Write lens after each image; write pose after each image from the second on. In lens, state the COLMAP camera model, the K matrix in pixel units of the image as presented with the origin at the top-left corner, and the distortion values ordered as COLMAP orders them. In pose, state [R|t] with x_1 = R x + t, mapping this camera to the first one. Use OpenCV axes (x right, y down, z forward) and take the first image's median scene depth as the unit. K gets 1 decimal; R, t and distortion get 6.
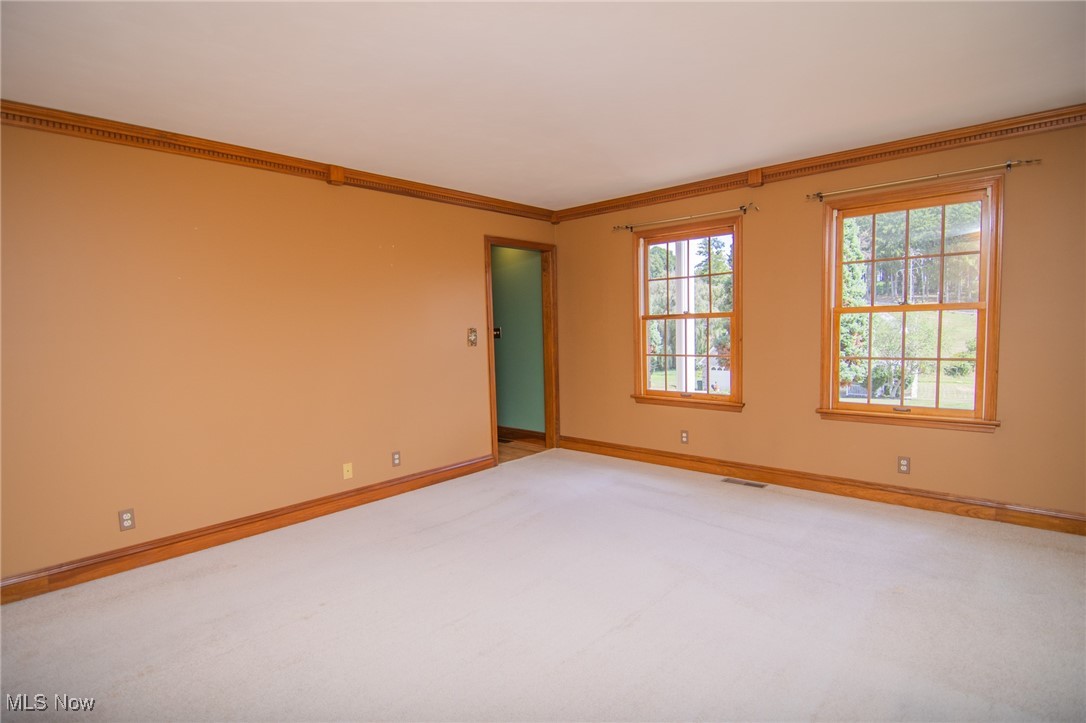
lens RADIAL K [[554.6, 0, 546.8], [0, 554.6, 367.2], [0, 0, 1]] dist [-0.015474, 0.001210]
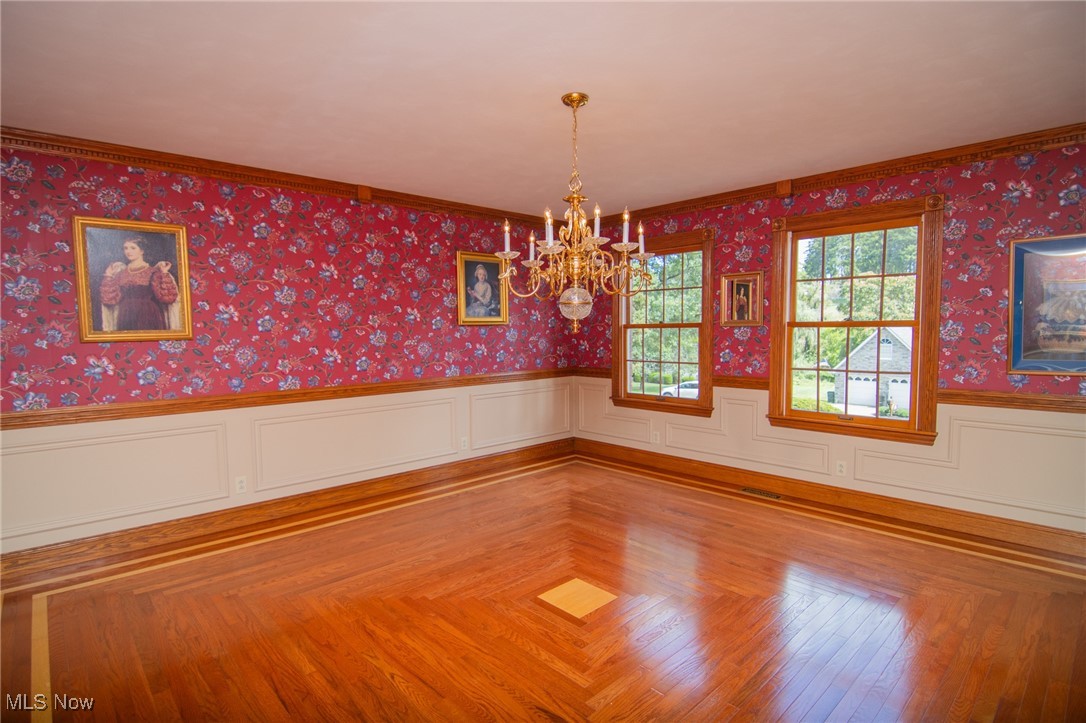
lens RADIAL K [[554.6, 0, 546.8], [0, 554.6, 367.2], [0, 0, 1]] dist [-0.015474, 0.001210]
pose [[0.996892, 0.032480, -0.071776, 0.224754], [-0.033036, 0.999433, -0.006570, 0.007627], [0.071522, 0.008921, 0.997399, -0.195445]]
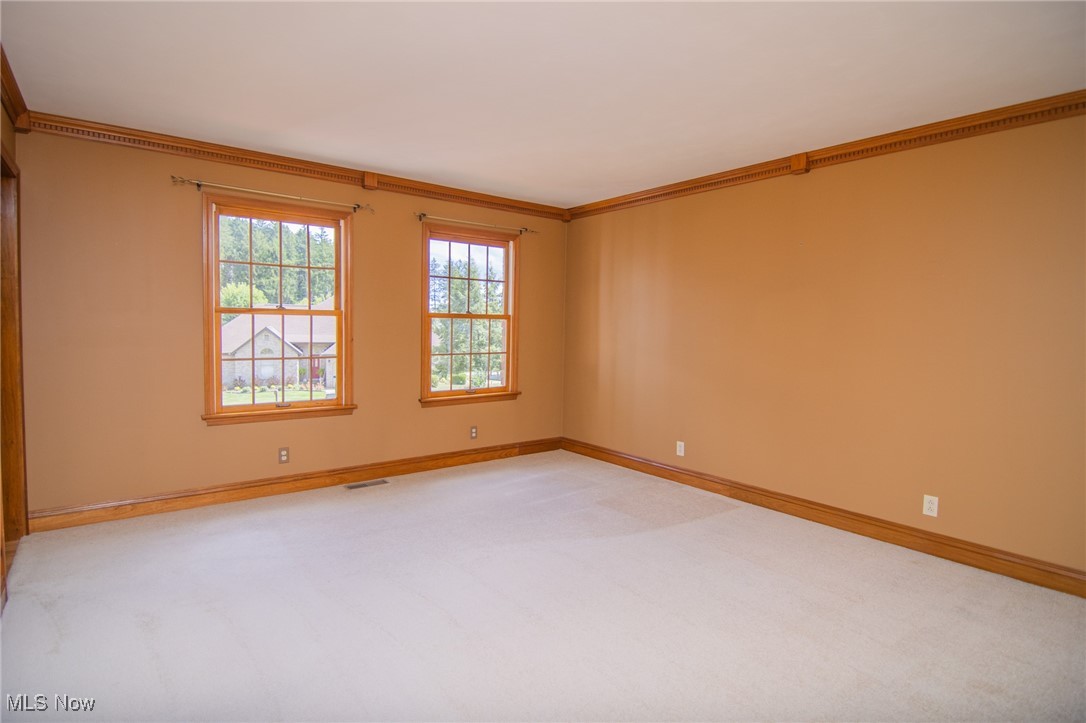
lens RADIAL K [[554.6, 0, 546.8], [0, 554.6, 367.2], [0, 0, 1]] dist [-0.015474, 0.001210]
pose [[0.155545, -0.045696, 0.986771, -0.557720], [0.049369, 0.998041, 0.038436, -0.022550], [-0.986594, 0.042737, 0.157496, 0.506987]]
